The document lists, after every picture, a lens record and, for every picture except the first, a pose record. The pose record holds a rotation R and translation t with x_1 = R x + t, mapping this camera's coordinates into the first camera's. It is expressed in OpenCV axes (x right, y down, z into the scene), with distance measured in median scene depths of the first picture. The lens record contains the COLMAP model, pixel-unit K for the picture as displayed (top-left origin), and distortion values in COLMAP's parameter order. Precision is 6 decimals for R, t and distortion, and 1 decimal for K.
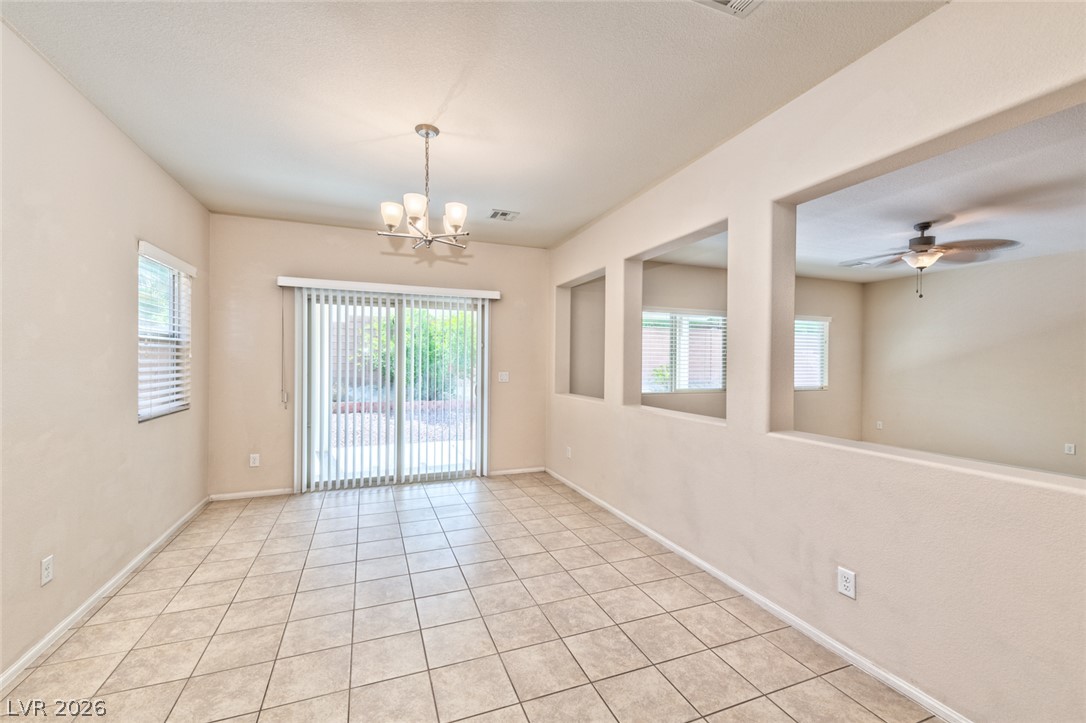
lens RADIAL K [[431.8, 0, 541.8], [0, 431.8, 362.0], [0, 0, 1]] dist [0.001624, -0.000378]
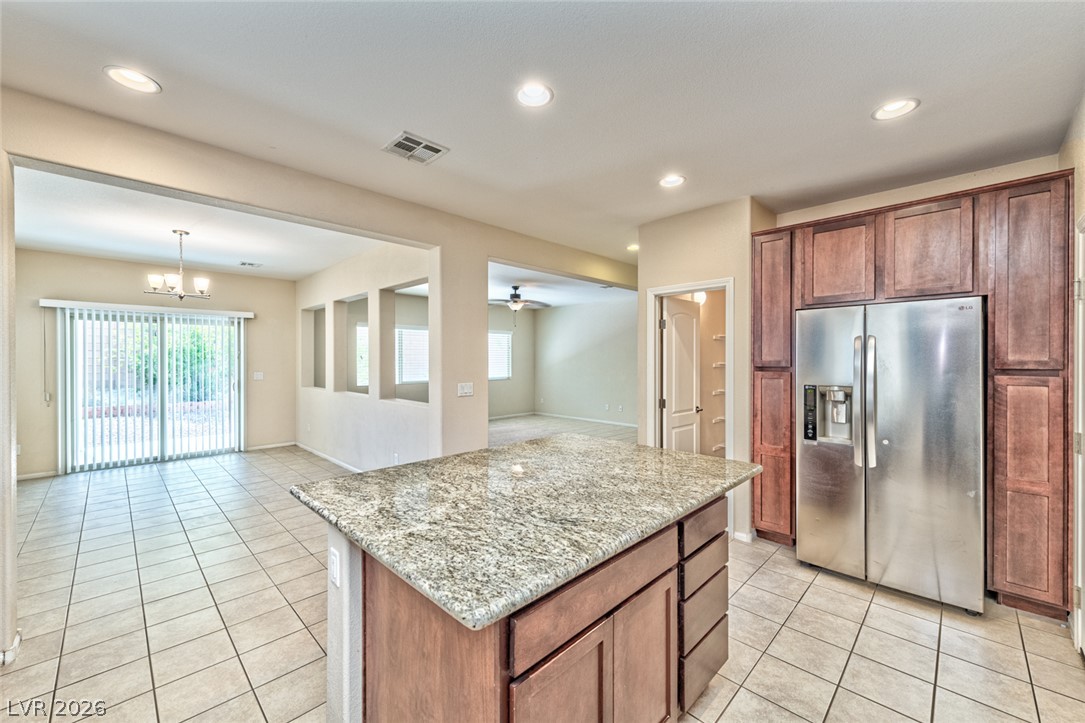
lens RADIAL K [[431.4, 0, 517.1], [0, 431.4, 359.4], [0, 0, 1]] dist [0.001624, -0.000378]
pose [[0.932033, -0.010030, 0.362234, 0.182940], [0.009070, 0.999949, 0.004350, -0.016547], [-0.362259, -0.000768, 0.932077, -0.559434]]
